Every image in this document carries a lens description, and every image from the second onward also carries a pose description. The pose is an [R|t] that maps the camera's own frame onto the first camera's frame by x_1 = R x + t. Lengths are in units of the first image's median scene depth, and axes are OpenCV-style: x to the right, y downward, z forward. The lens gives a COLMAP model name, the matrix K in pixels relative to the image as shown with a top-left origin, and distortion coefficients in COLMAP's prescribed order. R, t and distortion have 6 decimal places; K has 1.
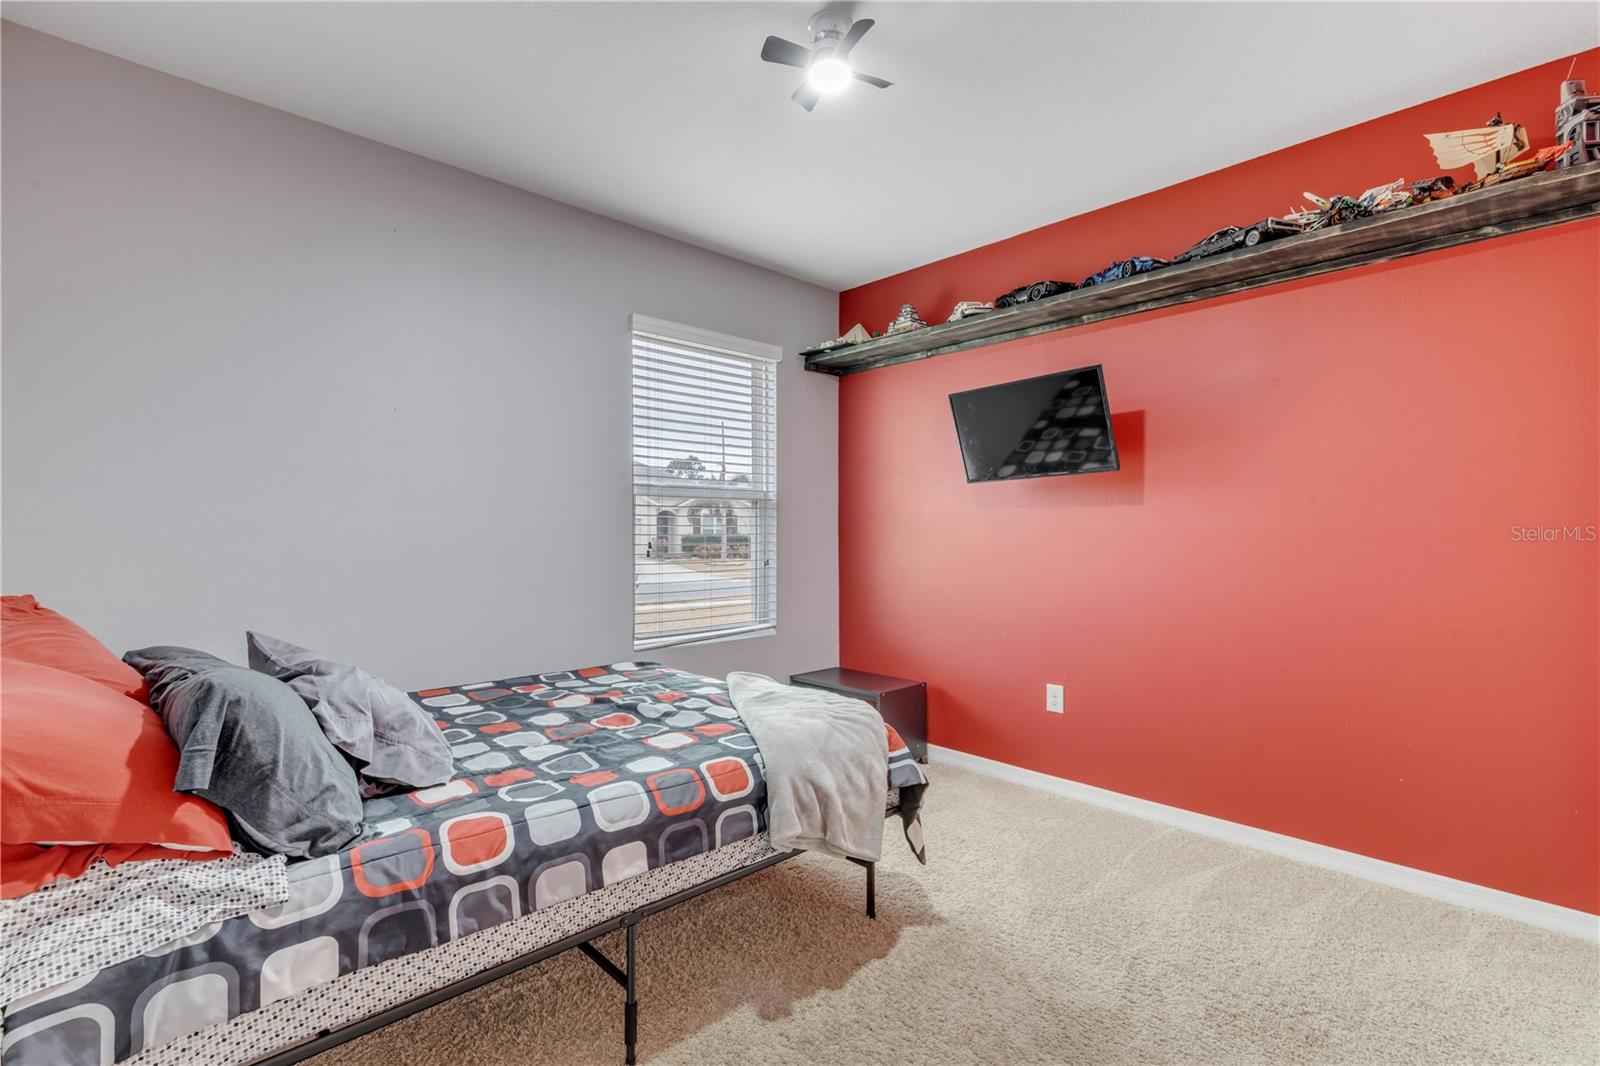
lens RADIAL K [[721.2, 0, 801.2], [0, 721.2, 528.4], [0, 0, 1]] dist [0.003671, -0.000113]
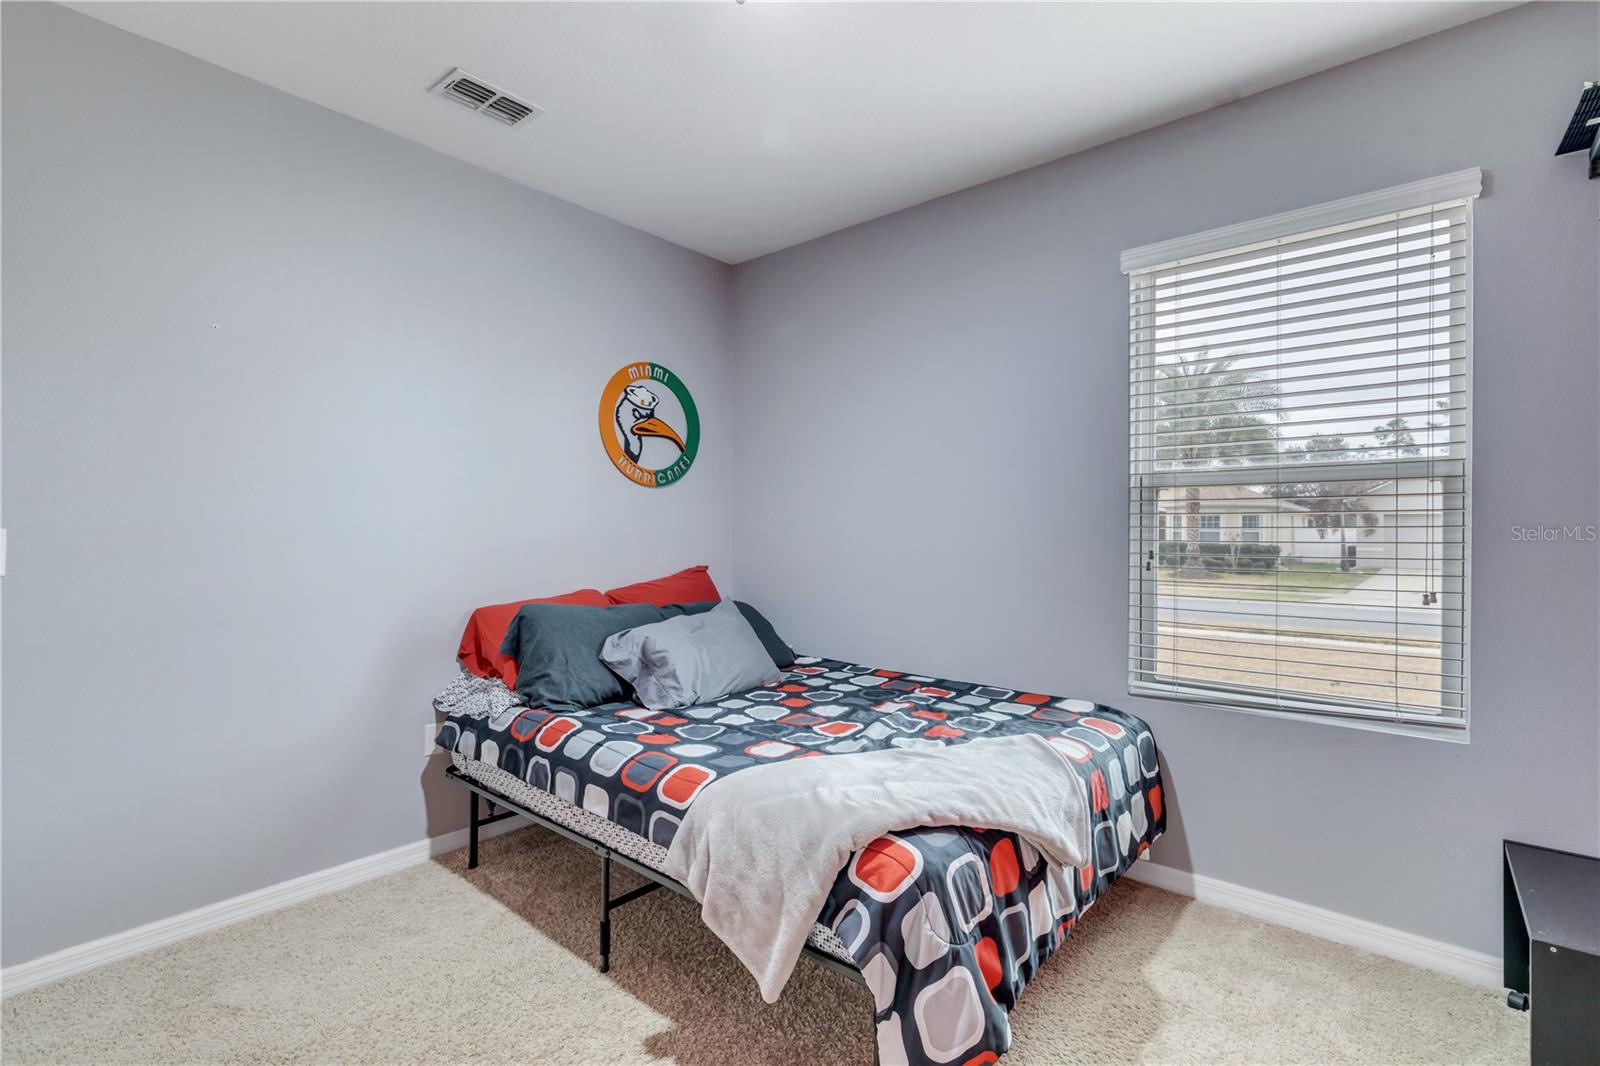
lens RADIAL K [[721.2, 0, 801.2], [0, 721.2, 528.4], [0, 0, 1]] dist [0.003671, -0.000113]
pose [[0.113586, -0.008807, -0.993489, 0.915014], [0.002916, 0.999959, -0.008531, 0.003815], [0.993524, -0.001928, 0.113607, 1.067094]]
